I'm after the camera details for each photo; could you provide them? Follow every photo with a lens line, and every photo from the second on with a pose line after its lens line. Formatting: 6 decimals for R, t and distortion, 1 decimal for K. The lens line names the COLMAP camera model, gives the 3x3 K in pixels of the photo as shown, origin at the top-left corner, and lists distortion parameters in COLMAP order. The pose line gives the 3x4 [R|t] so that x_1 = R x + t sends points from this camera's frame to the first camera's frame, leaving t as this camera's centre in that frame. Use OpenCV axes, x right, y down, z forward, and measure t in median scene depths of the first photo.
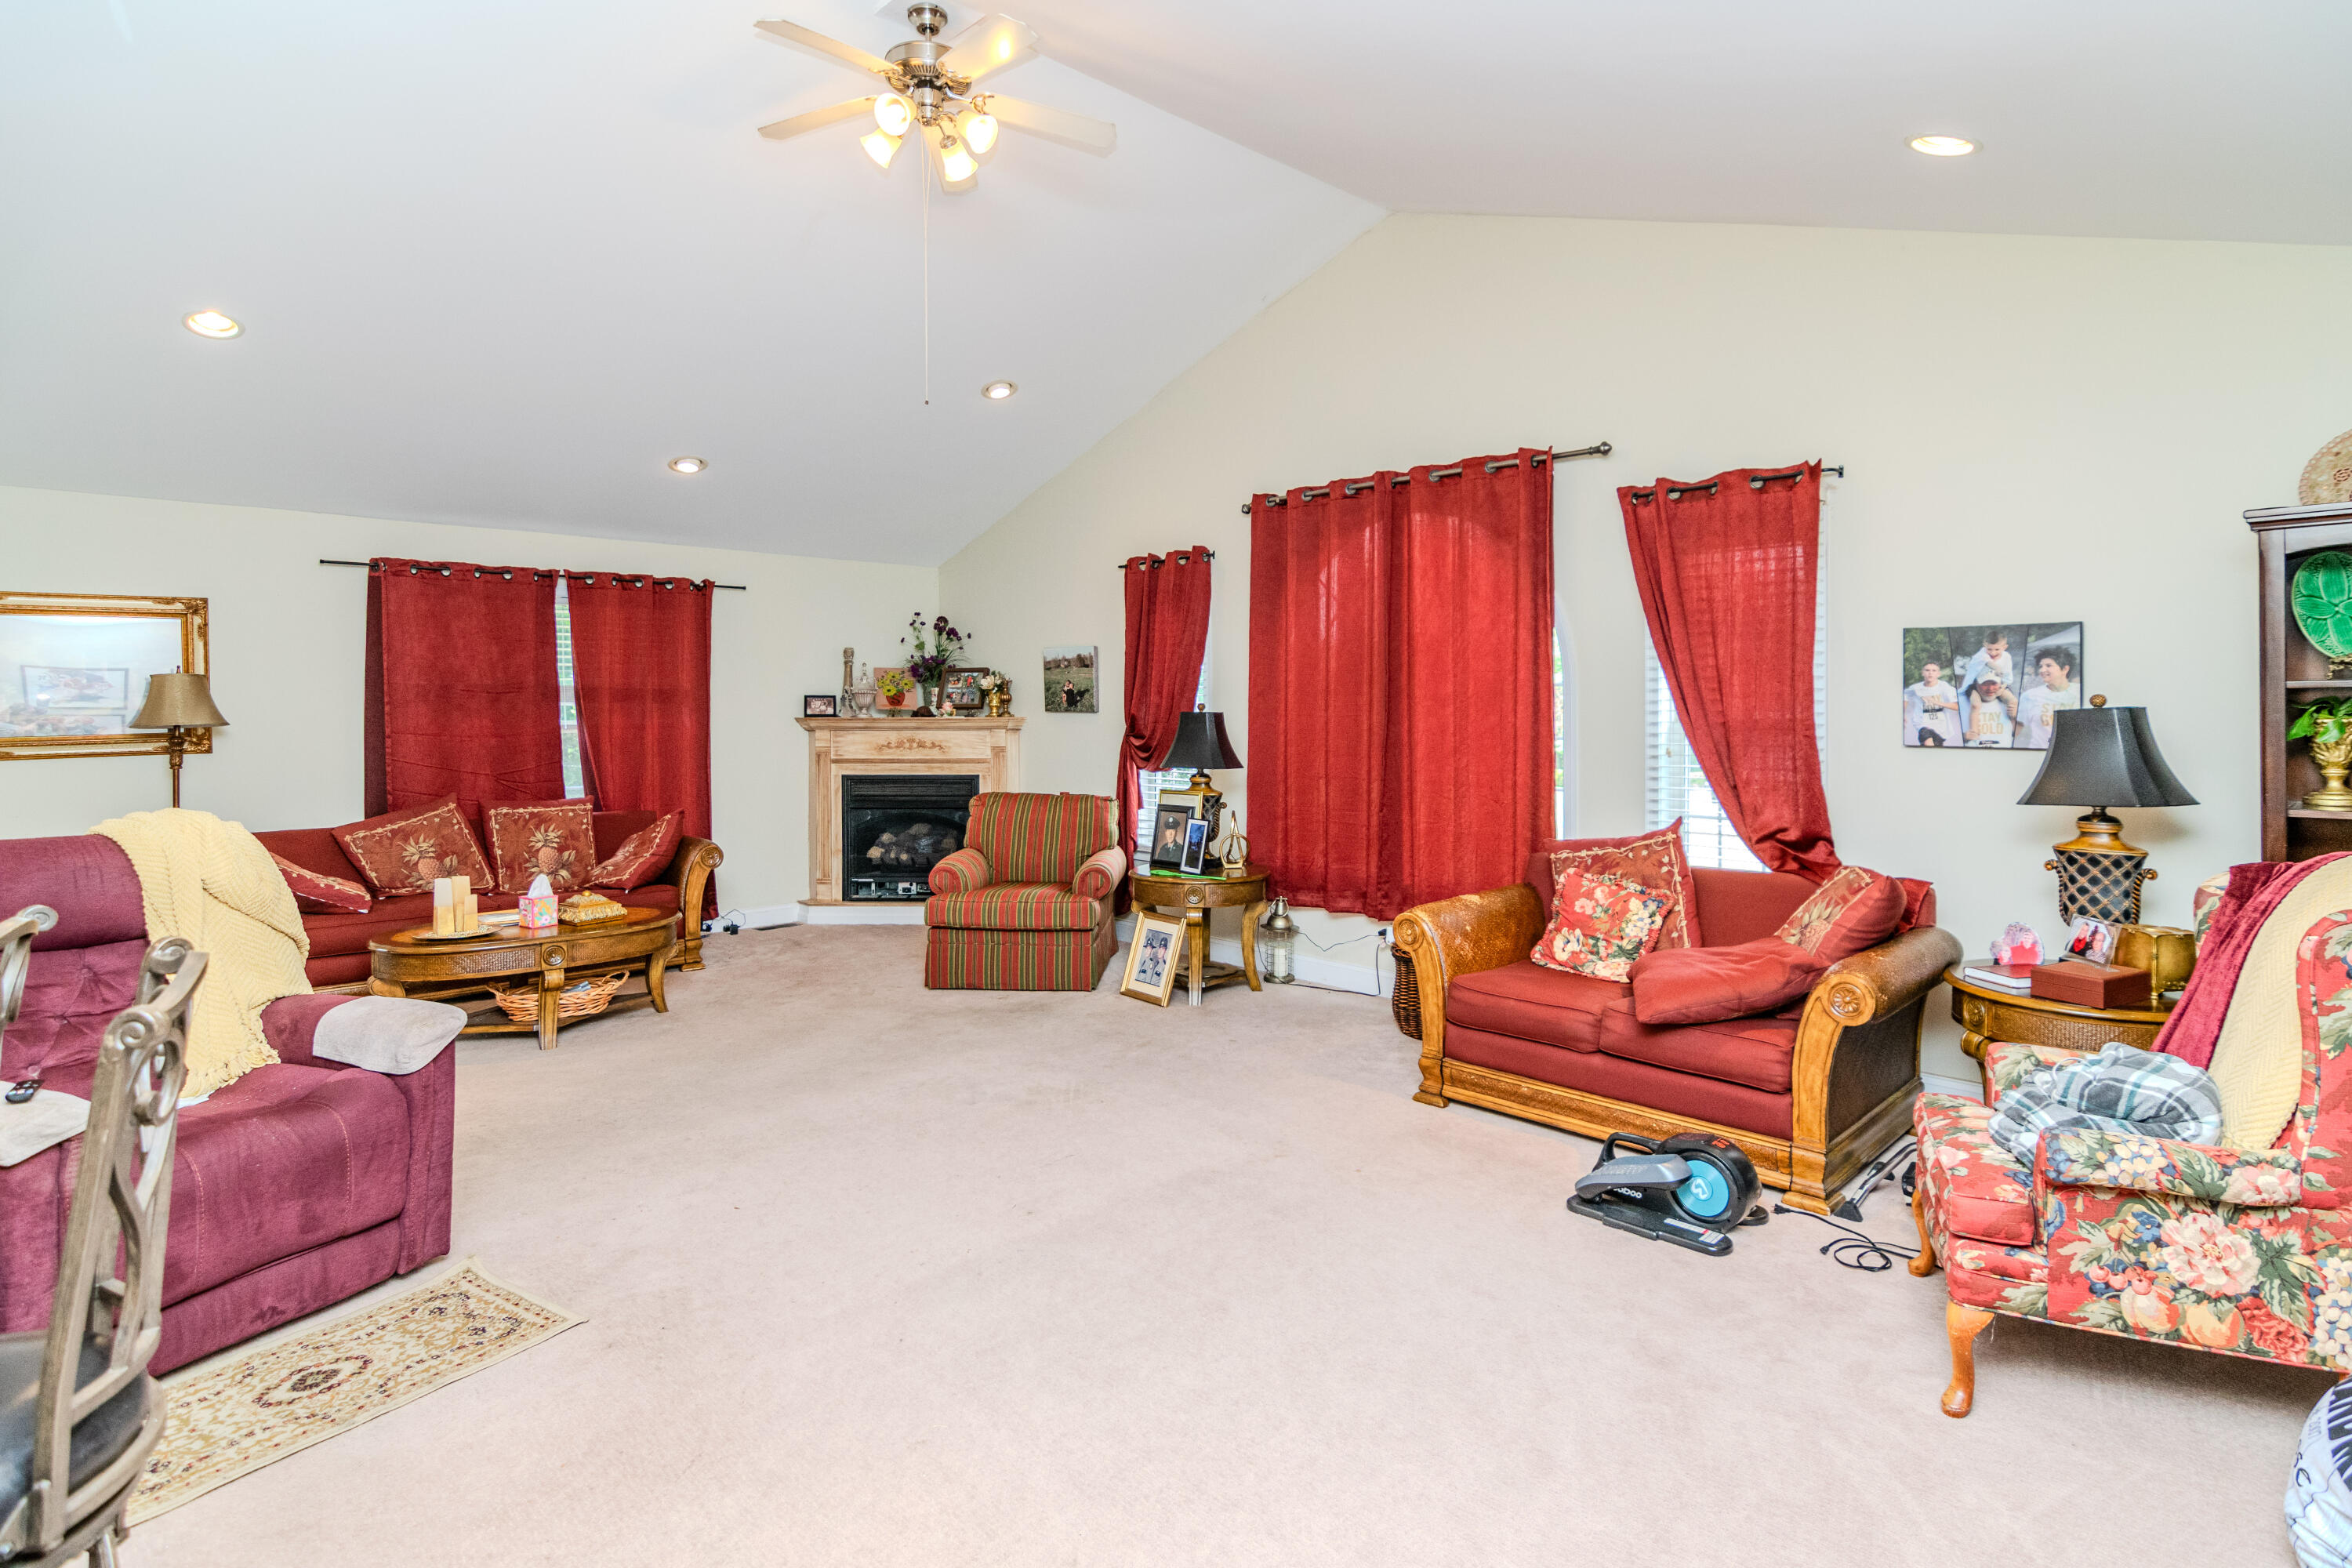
lens RADIAL K [[1137.1, 0, 1184.4], [0, 1137.1, 717.7], [0, 0, 1]] dist [-0.017544, 0.000445]
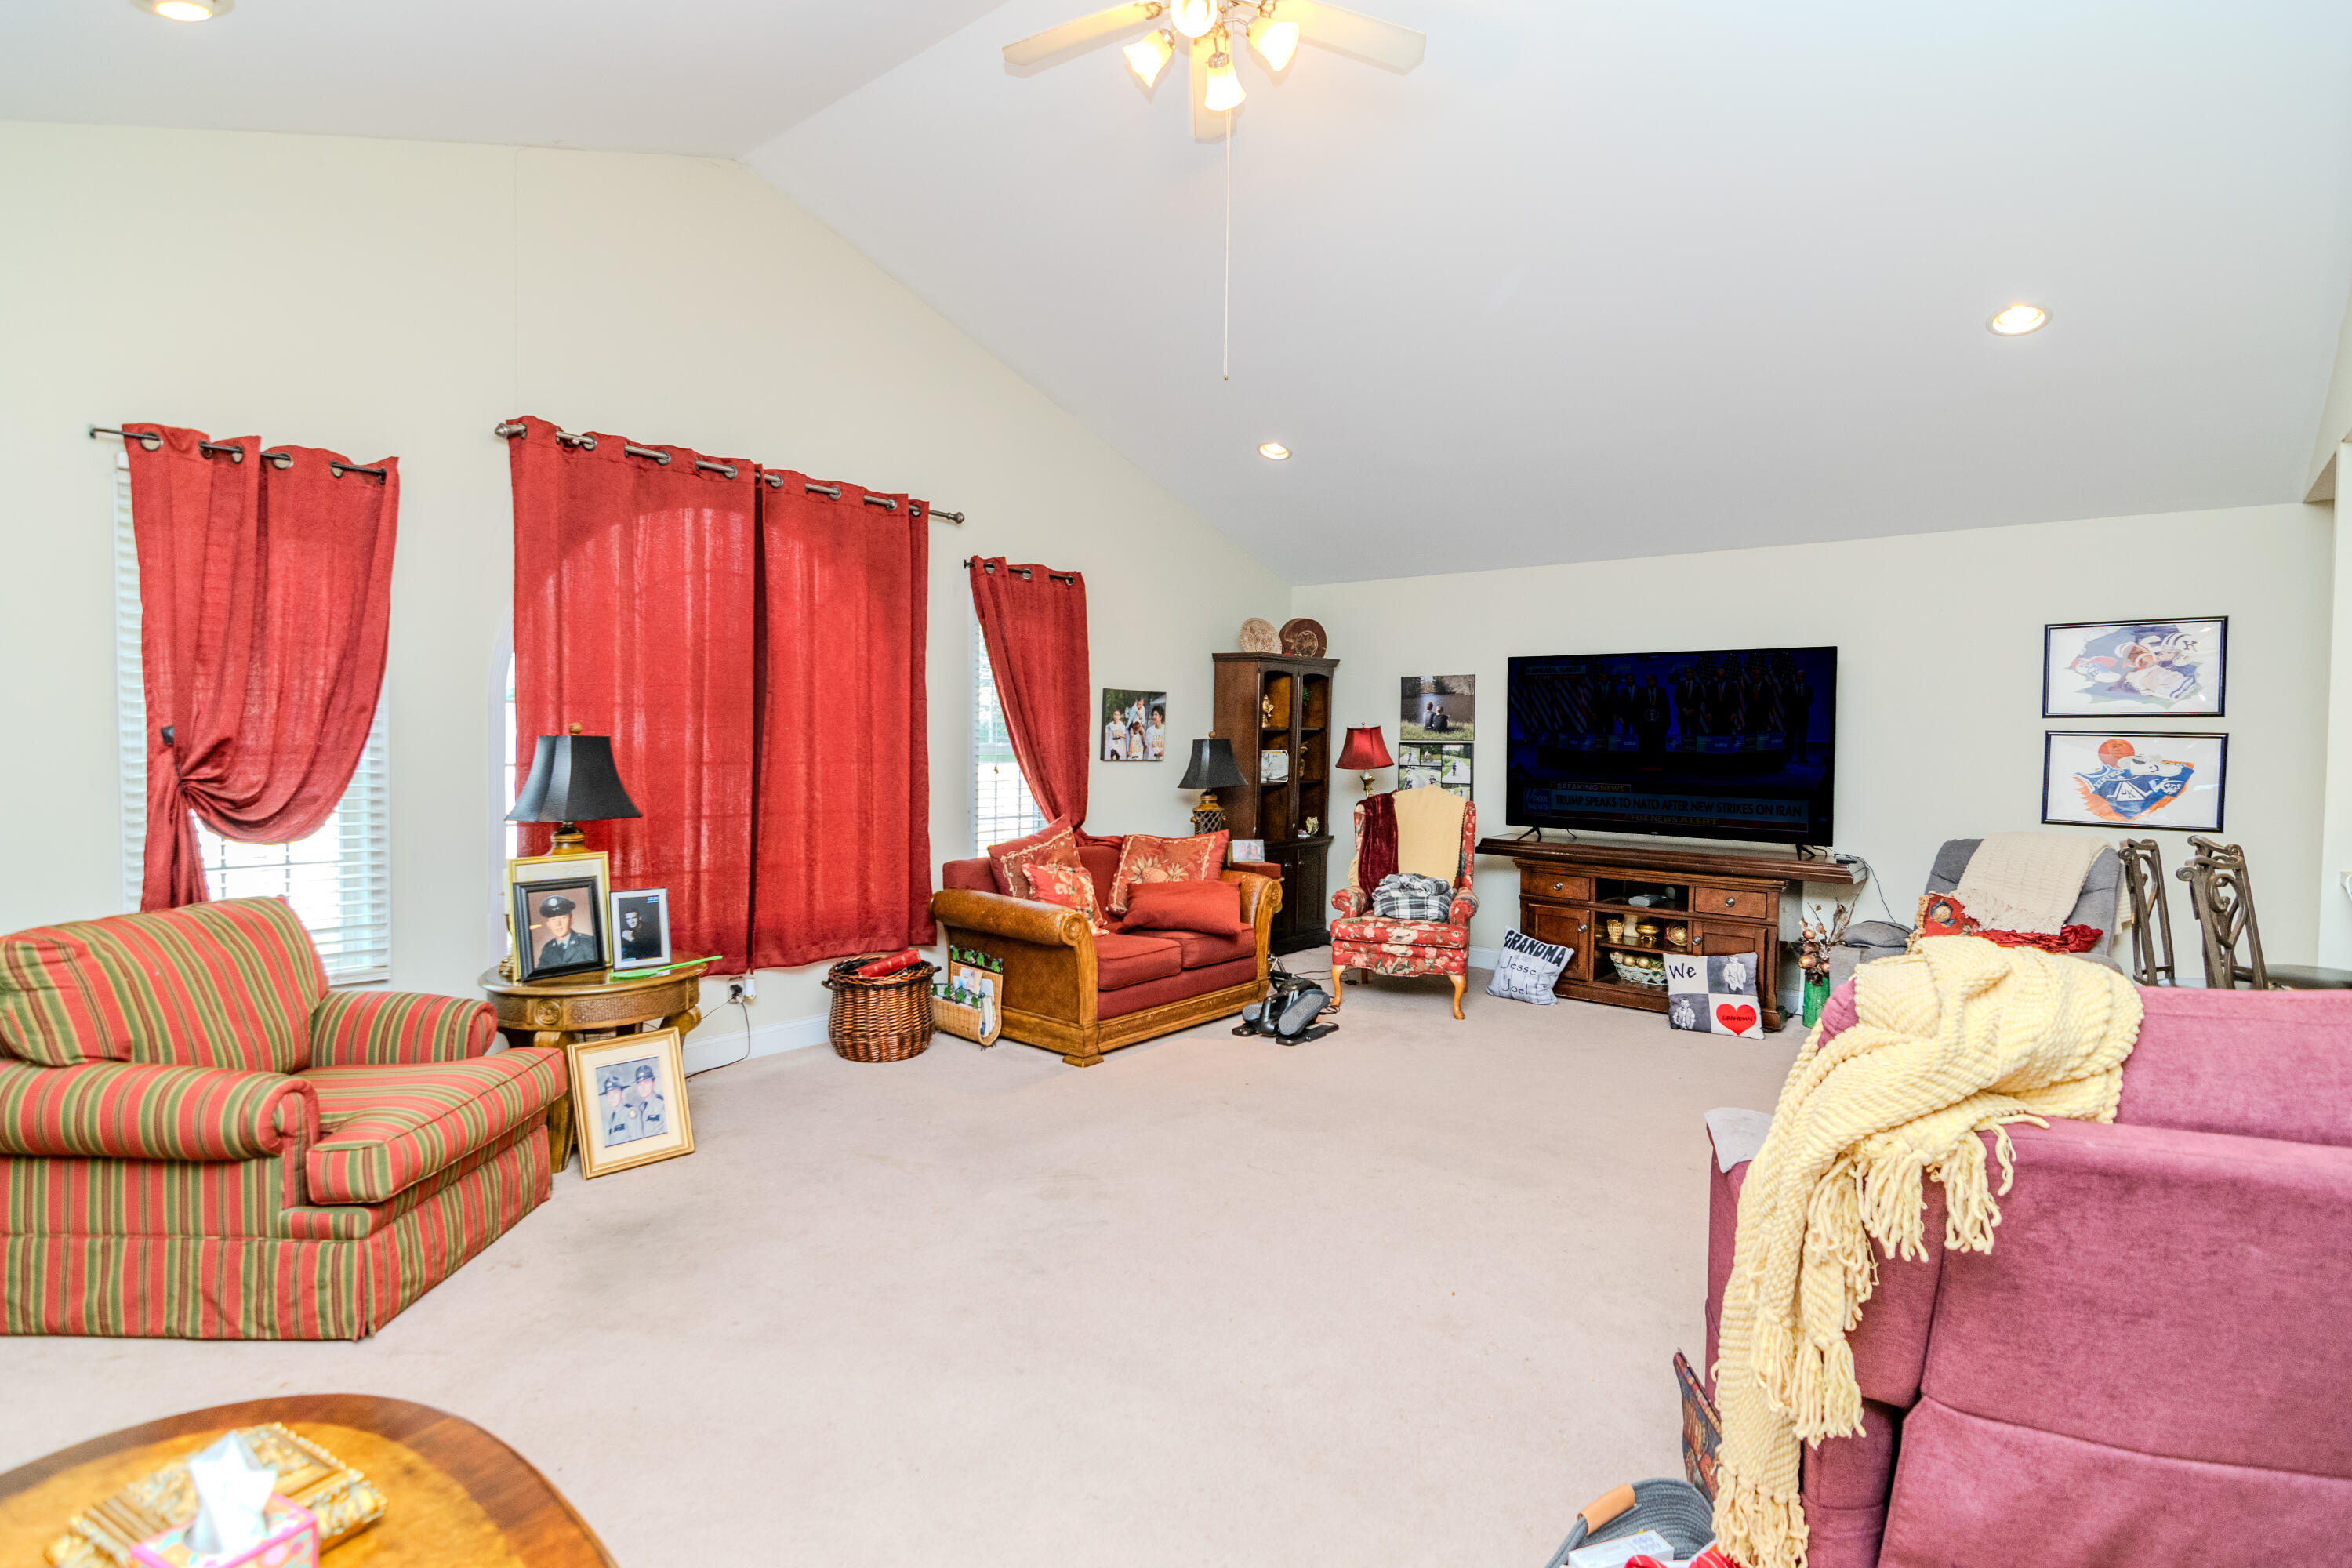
lens RADIAL K [[1137.1, 0, 1183.1], [0, 1137.1, 762.7], [0, 0, 1]] dist [-0.017544, 0.000445]
pose [[-0.092169, -0.020736, 0.995527, -0.814602], [-0.003739, 0.999783, 0.020478, -0.004609], [-0.995736, -0.001835, -0.092226, 0.837682]]
